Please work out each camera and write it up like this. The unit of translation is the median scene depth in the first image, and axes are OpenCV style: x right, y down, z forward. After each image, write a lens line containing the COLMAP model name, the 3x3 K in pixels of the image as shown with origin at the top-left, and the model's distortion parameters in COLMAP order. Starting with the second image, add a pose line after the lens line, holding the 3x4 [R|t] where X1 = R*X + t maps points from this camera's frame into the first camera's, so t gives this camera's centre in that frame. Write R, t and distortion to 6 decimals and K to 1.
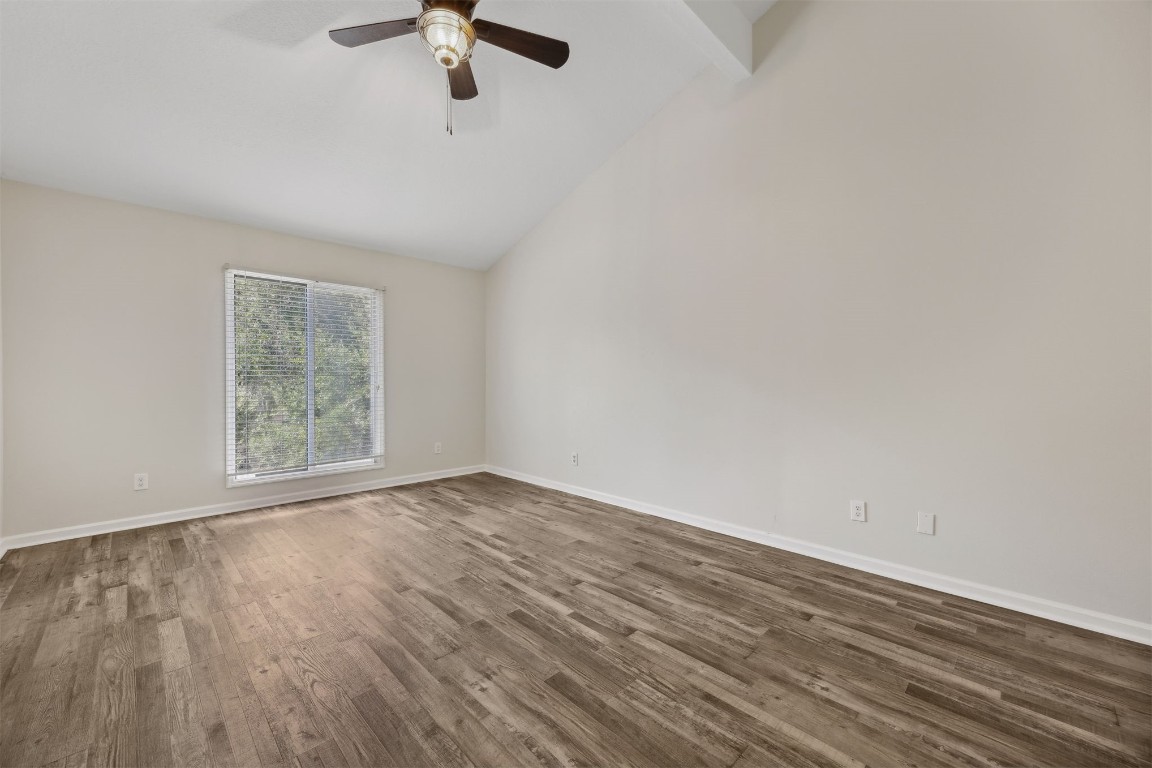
lens RADIAL K [[456.6, 0, 573.4], [0, 456.6, 371.3], [0, 0, 1]] dist [0.000476, -0.000230]
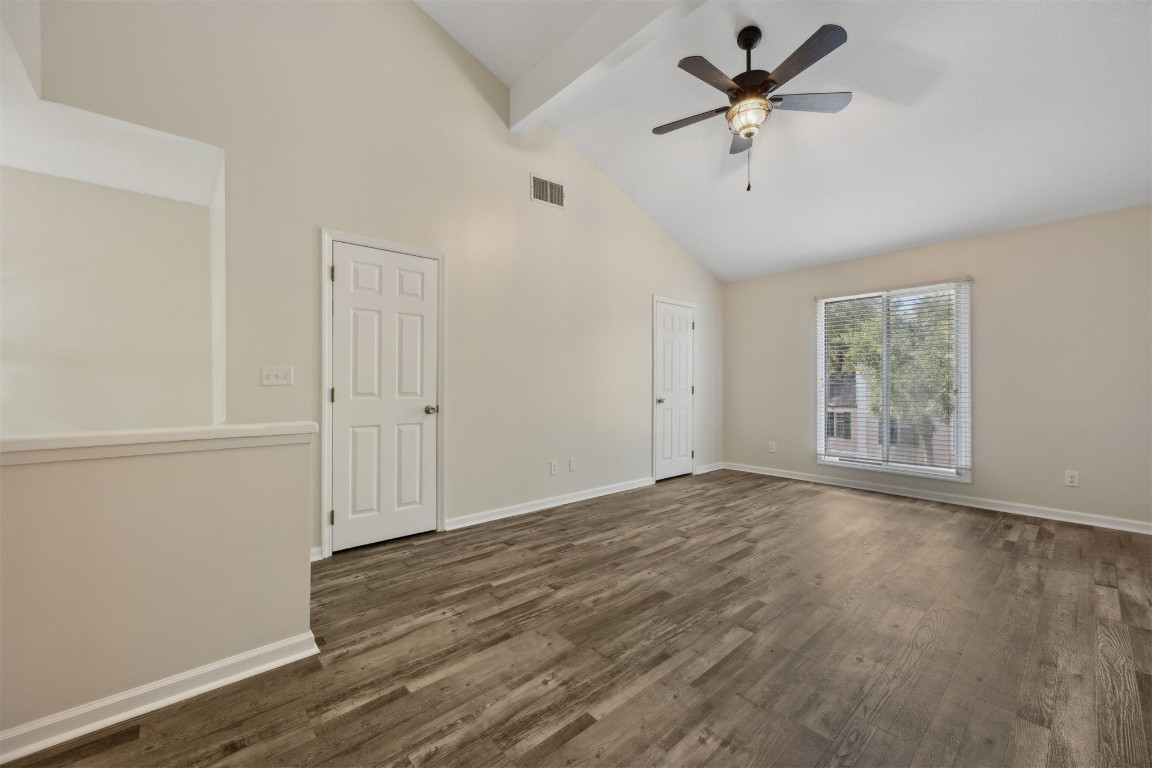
lens RADIAL K [[442.9, 0, 566.5], [0, 442.9, 389.2], [0, 0, 1]] dist [0.000786, -0.000033]
pose [[-0.050587, 0.017124, -0.998573, 1.247690], [0.022394, 0.999621, 0.016008, -0.002510], [0.998469, -0.021552, -0.050951, 0.705319]]
